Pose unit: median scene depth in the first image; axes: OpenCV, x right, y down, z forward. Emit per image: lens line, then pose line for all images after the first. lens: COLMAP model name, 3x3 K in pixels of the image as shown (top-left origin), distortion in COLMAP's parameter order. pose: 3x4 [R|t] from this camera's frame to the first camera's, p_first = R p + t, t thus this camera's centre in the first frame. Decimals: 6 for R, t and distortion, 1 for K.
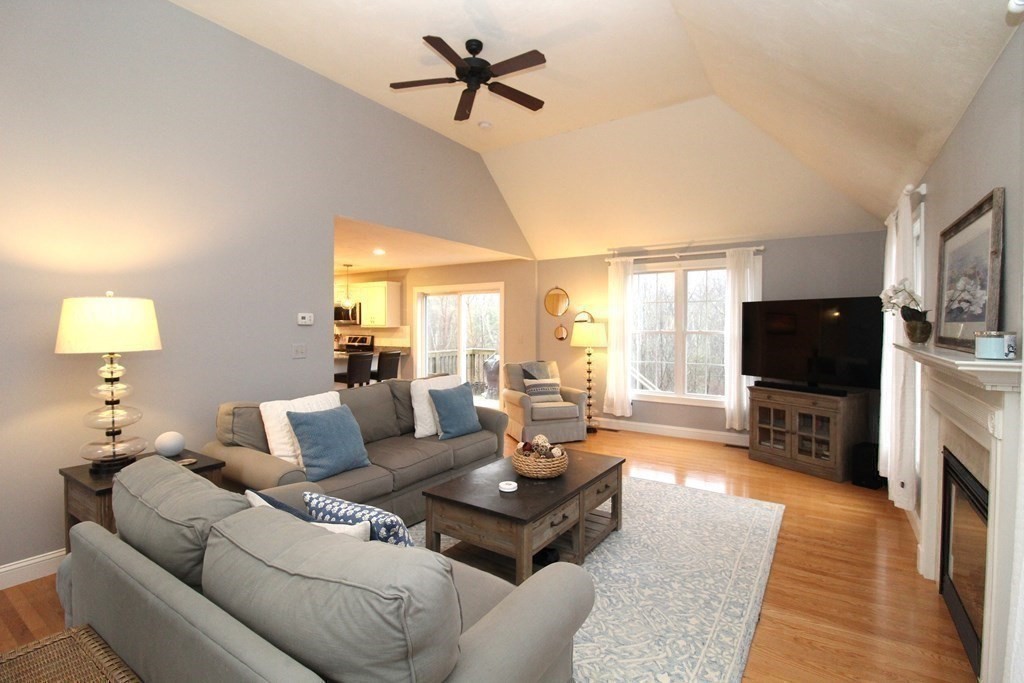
lens RADIAL K [[477.1, 0, 507.5], [0, 477.1, 328.4], [0, 0, 1]] dist [-0.001691, -0.000198]
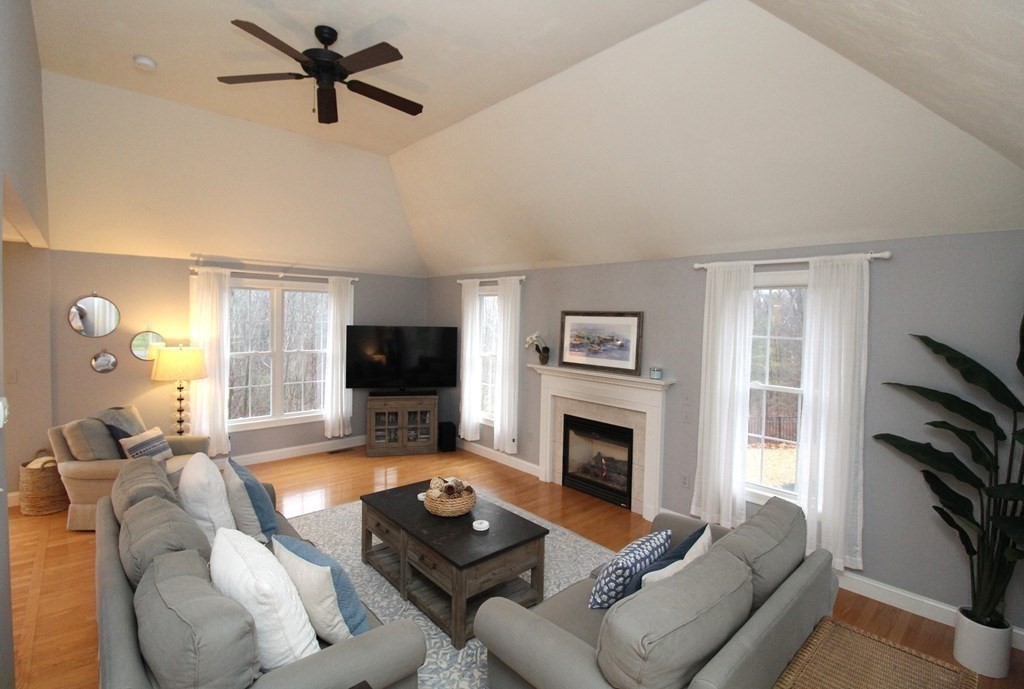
lens RADIAL K [[462.4, 0, 512.0], [0, 462.4, 344.5], [0, 0, 1]] dist [-0.000533, -0.000013]
pose [[0.250983, -0.049530, 0.966724, -0.470395], [-0.008258, 0.998544, 0.053304, -0.069650], [-0.967956, -0.021361, 0.250208, 0.327177]]
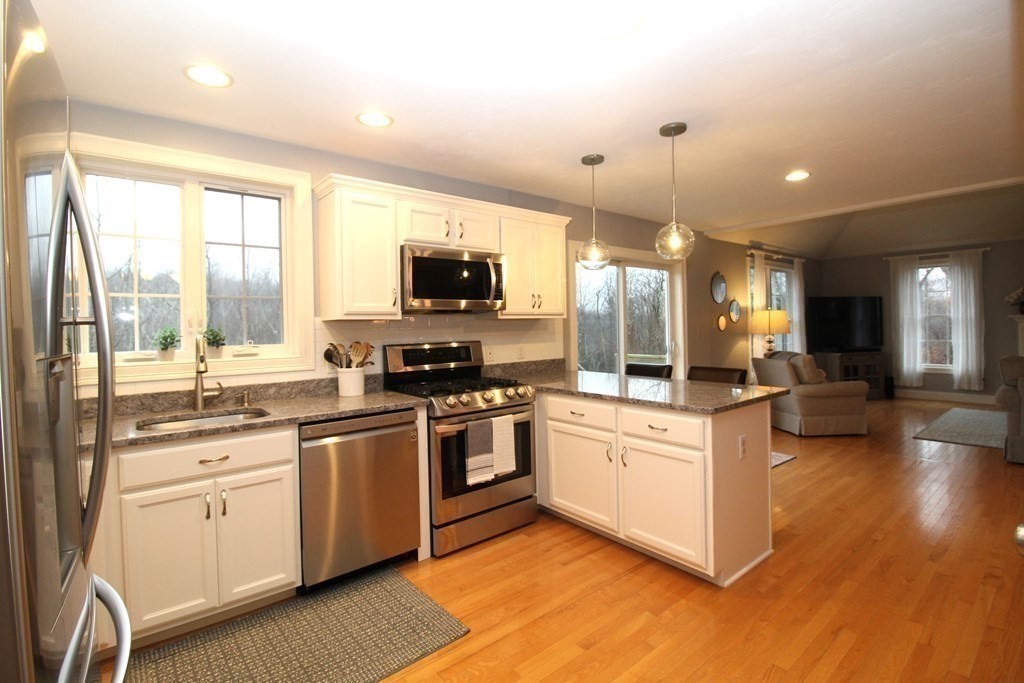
lens RADIAL K [[452.0, 0, 512.0], [0, 452.0, 341.5], [0, 0, 1]] dist [-0.000030, 0.000080]
pose [[0.261715, -0.013127, 0.965056, -1.006711], [0.036031, 0.999343, 0.003822, 0.035101], [-0.964472, 0.033772, 0.262016, 1.439413]]
